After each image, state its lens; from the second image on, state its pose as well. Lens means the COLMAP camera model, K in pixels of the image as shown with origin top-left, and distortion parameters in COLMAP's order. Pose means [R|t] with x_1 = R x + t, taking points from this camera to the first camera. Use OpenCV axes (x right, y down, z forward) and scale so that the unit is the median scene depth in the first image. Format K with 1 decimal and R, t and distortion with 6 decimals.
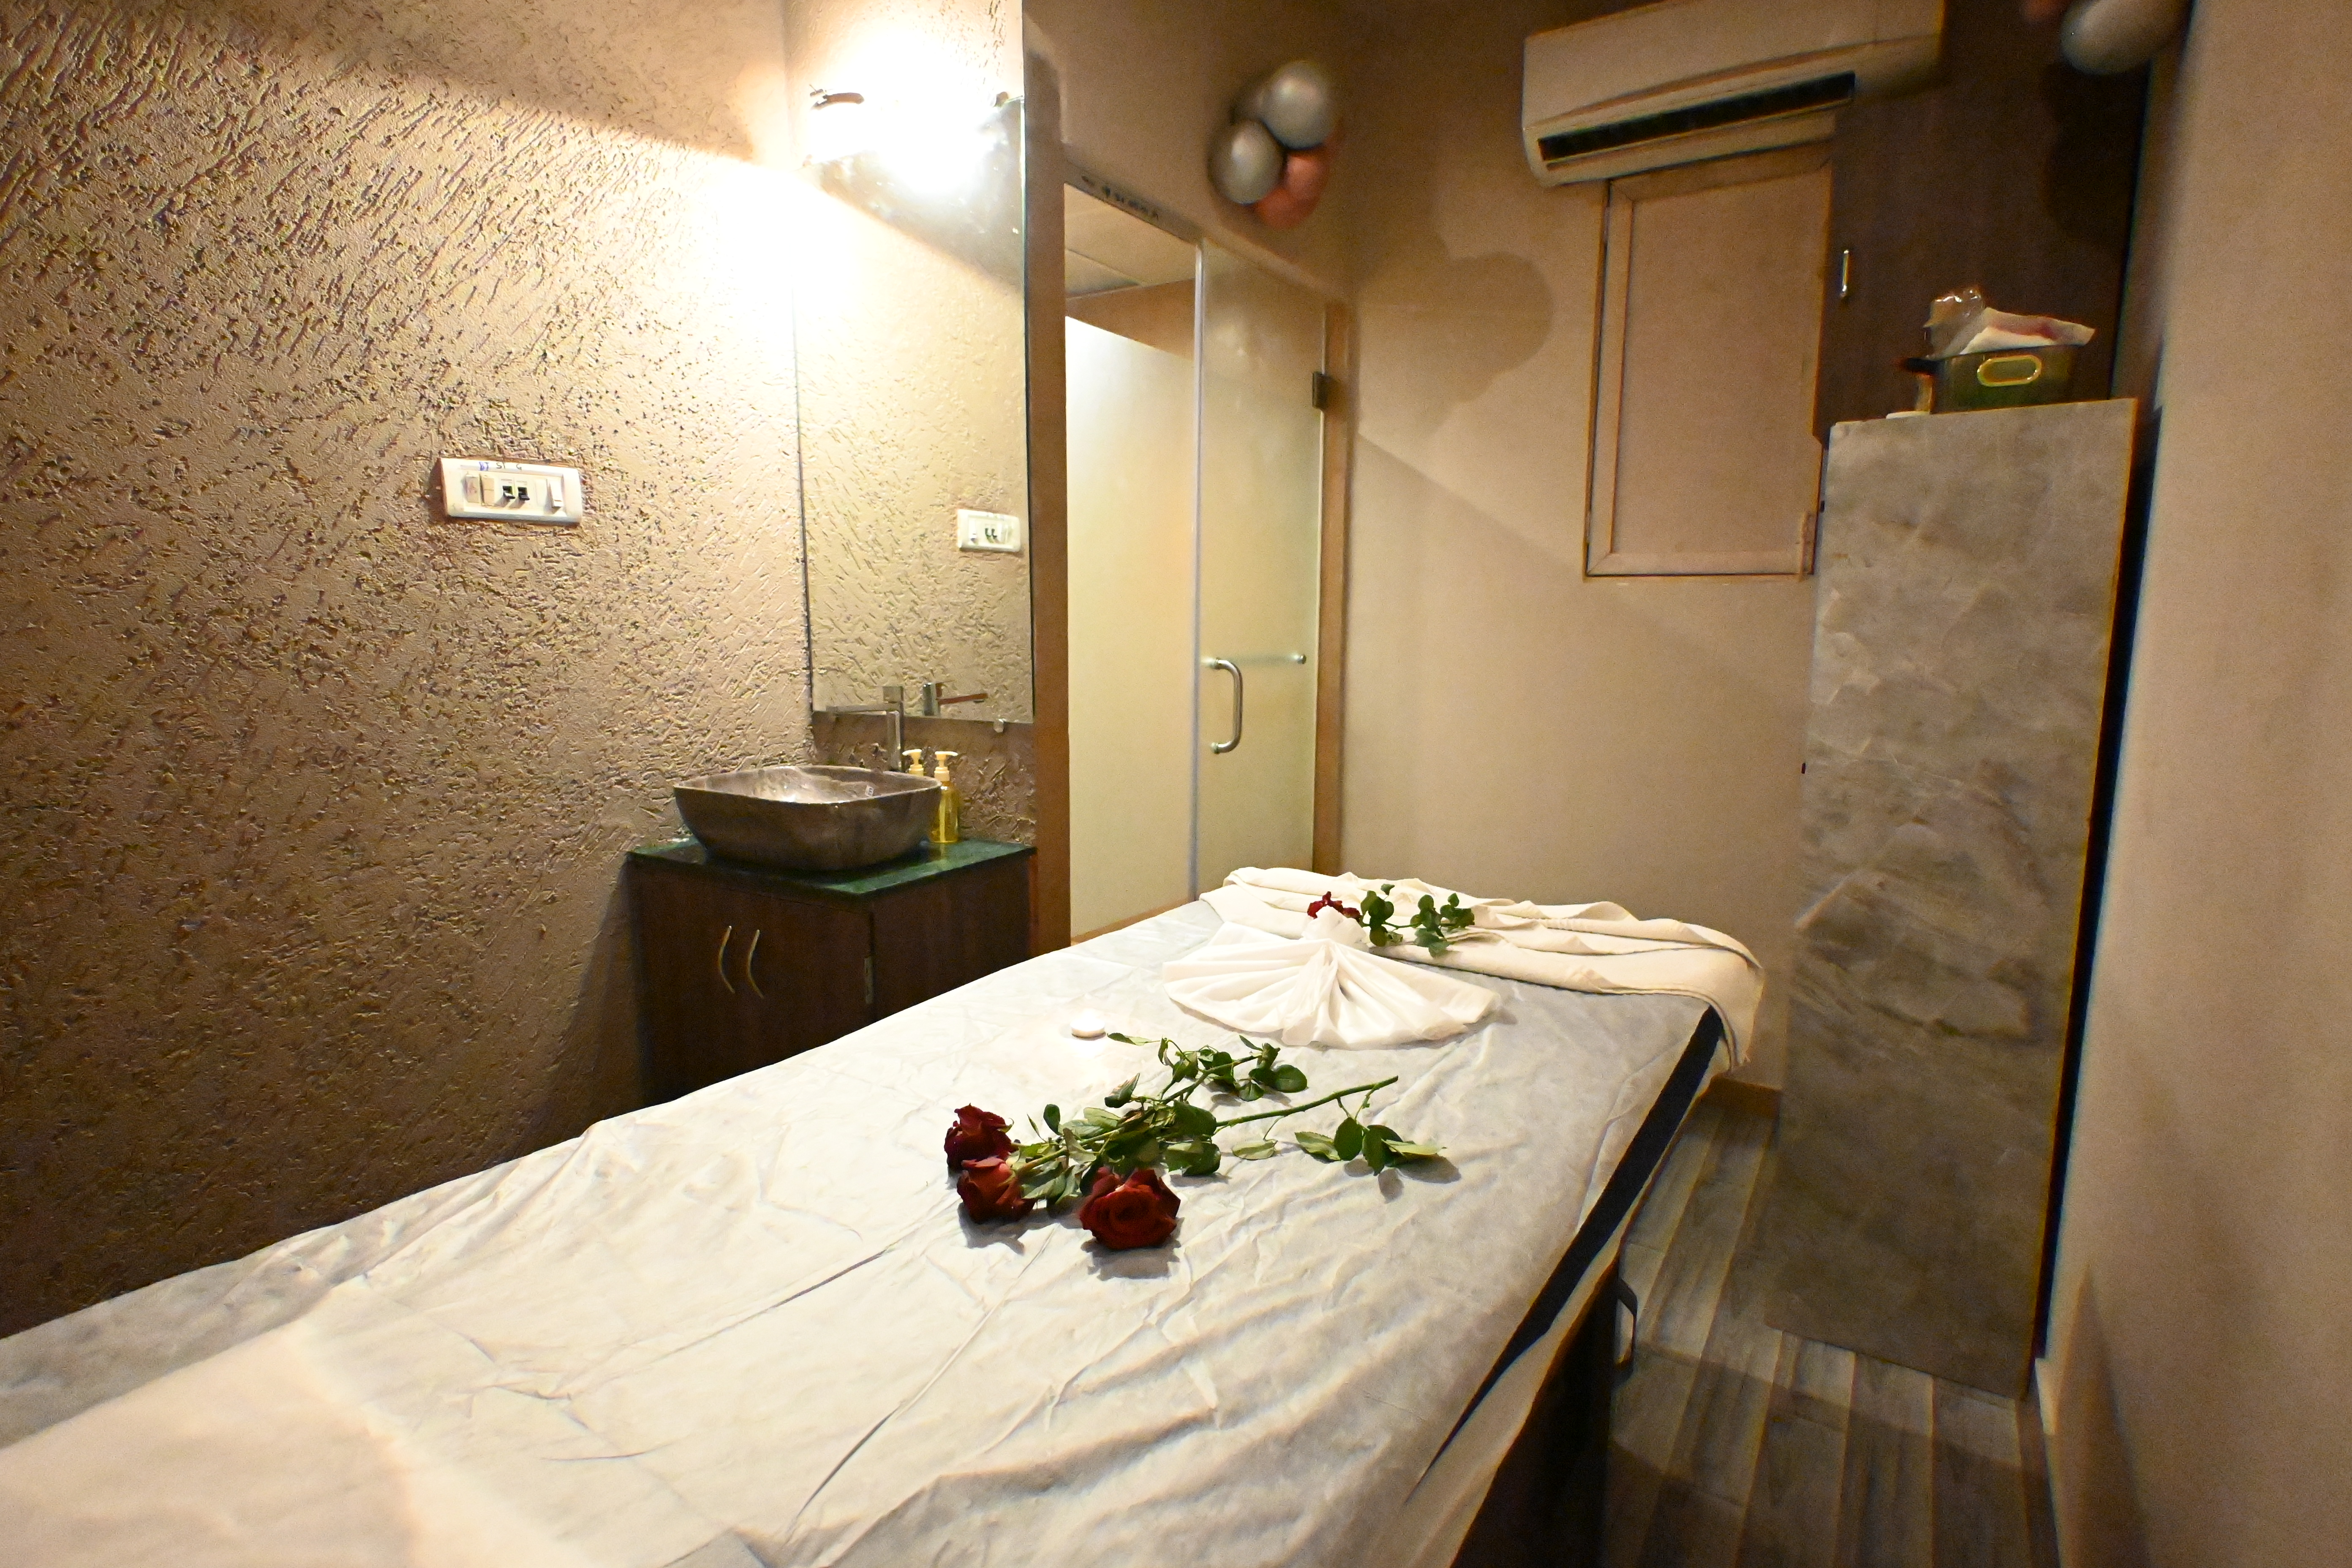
lens RADIAL K [[1144.7, 0, 1176.0], [0, 1144.7, 784.0], [0, 0, 1]] dist [0.002100, 0.000688]
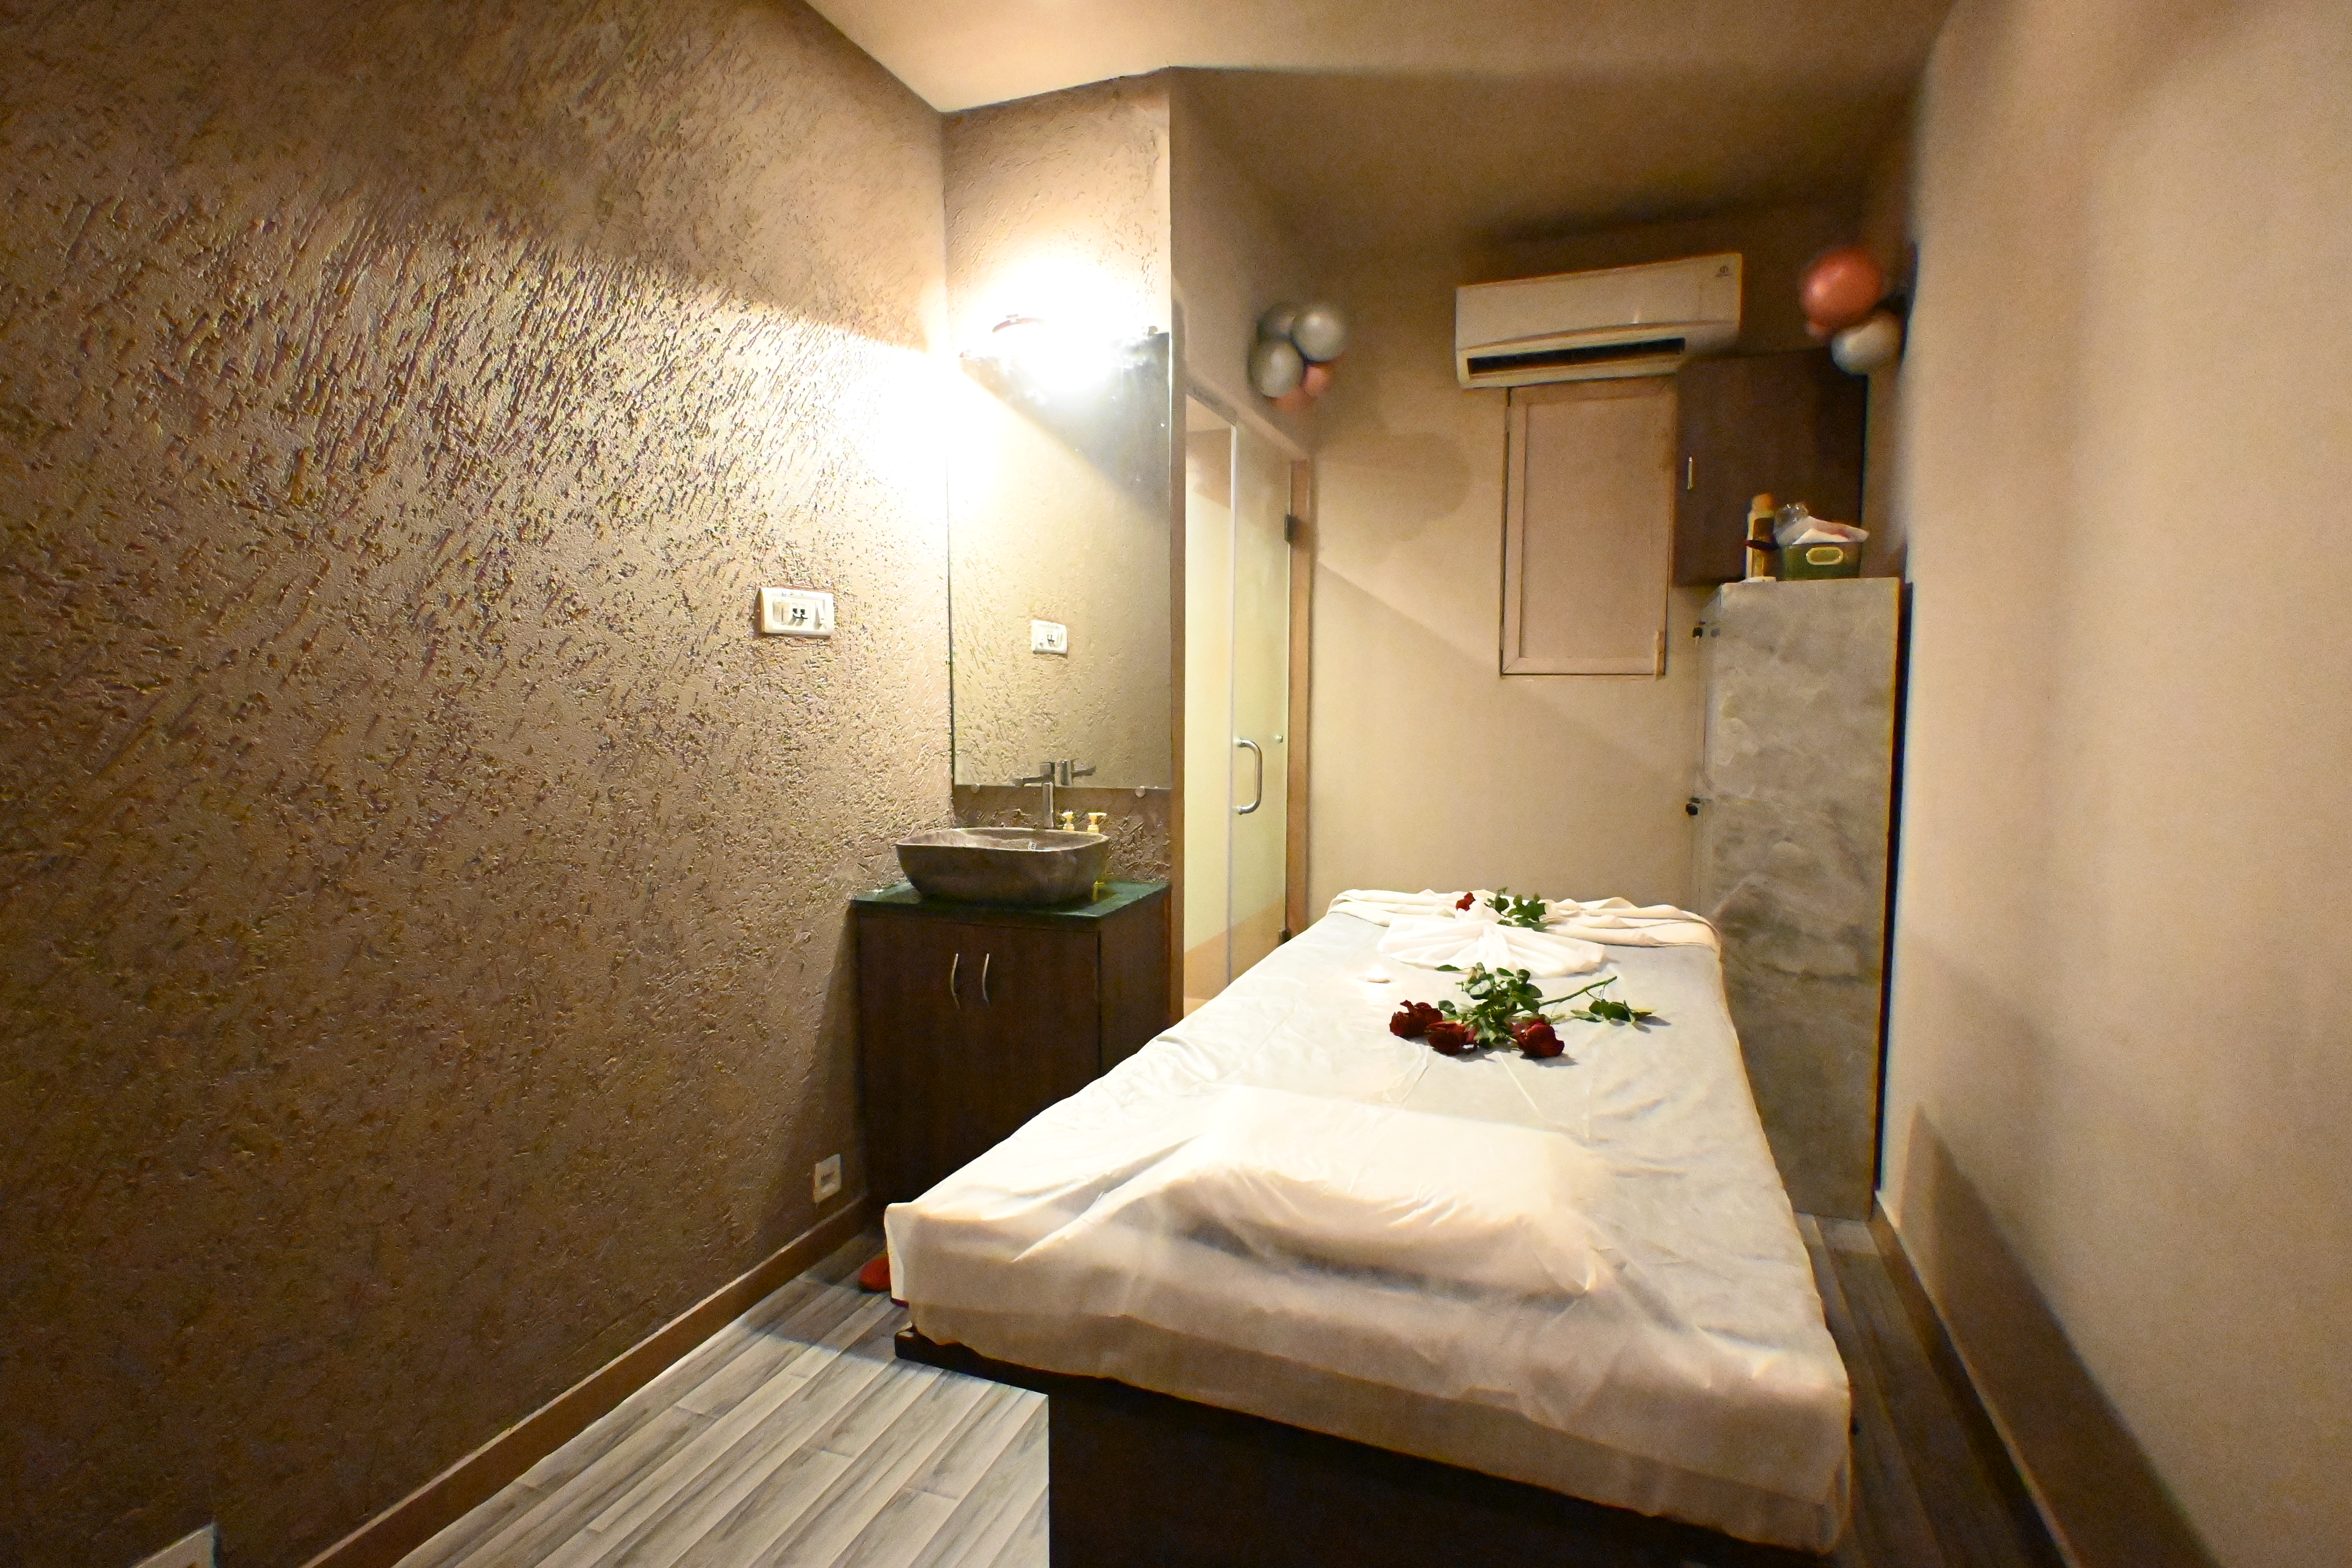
lens RADIAL K [[1144.7, 0, 1176.0], [0, 1144.7, 784.0], [0, 0, 1]] dist [0.002100, 0.000688]
pose [[0.977369, -0.017636, 0.210806, -0.462029], [0.032504, 0.997205, -0.067276, 0.033872], [-0.209030, 0.072605, 0.975210, -0.322850]]
